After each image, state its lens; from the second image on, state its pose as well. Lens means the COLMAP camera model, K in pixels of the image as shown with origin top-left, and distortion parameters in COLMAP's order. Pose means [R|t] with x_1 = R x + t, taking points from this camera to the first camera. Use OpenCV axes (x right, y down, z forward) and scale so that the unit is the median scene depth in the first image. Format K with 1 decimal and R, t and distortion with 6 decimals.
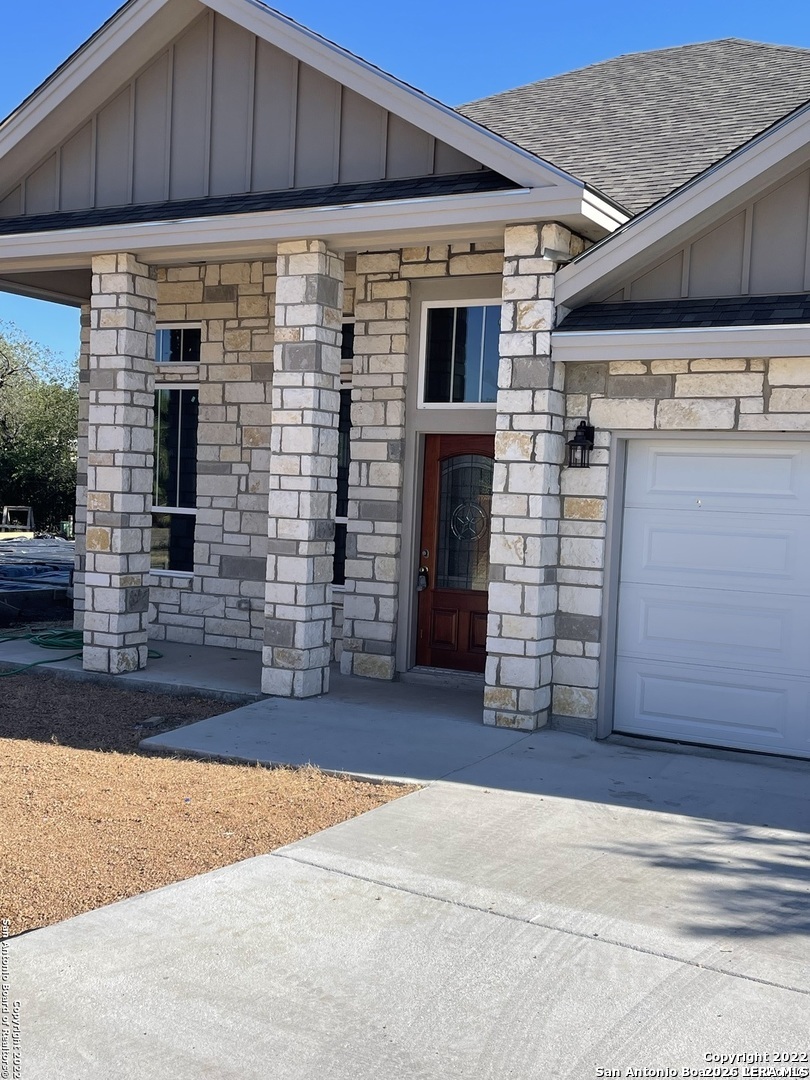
lens RADIAL K [[1207.1, 0, 403.8], [0, 1207.1, 544.6], [0, 0, 1]] dist [0.045891, 0.000000]
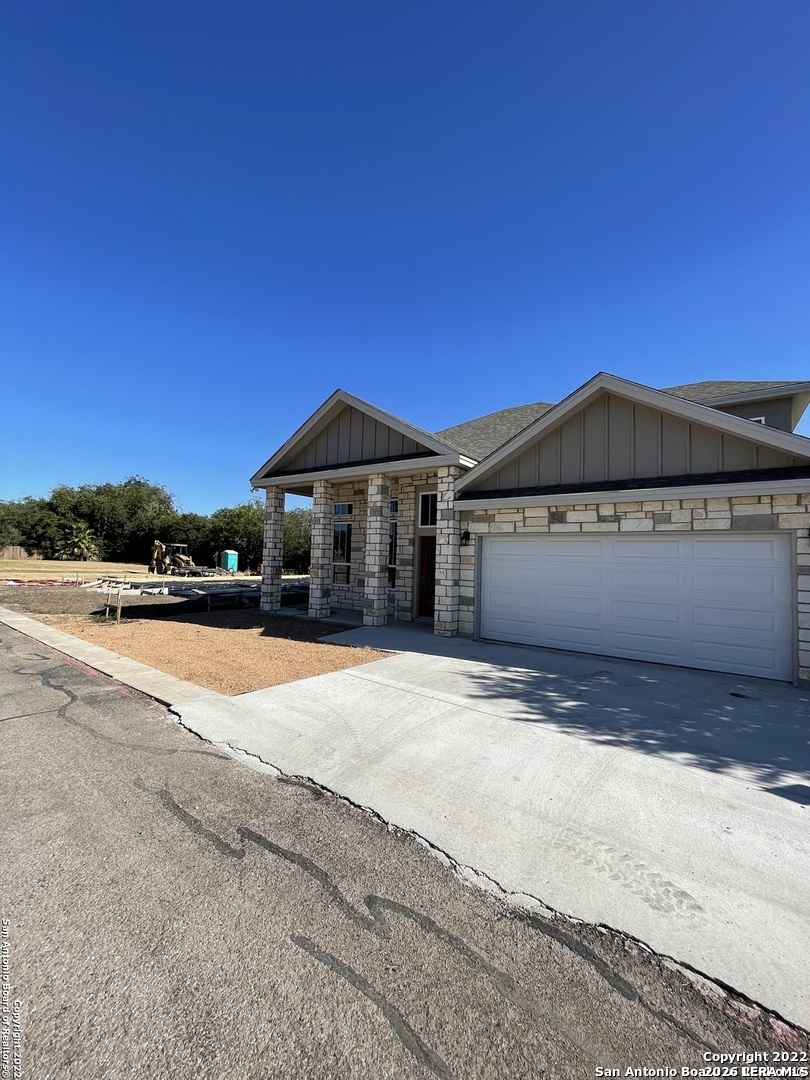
lens RADIAL K [[433.2, 0, 408.4], [0, 433.2, 529.8], [0, 0, 1]] dist [0.002493, 0.000100]
pose [[0.993645, -0.020580, -0.110659, 0.125491], [0.007667, 0.993234, -0.115873, 0.018373], [0.112295, 0.114289, 0.987080, -0.064949]]
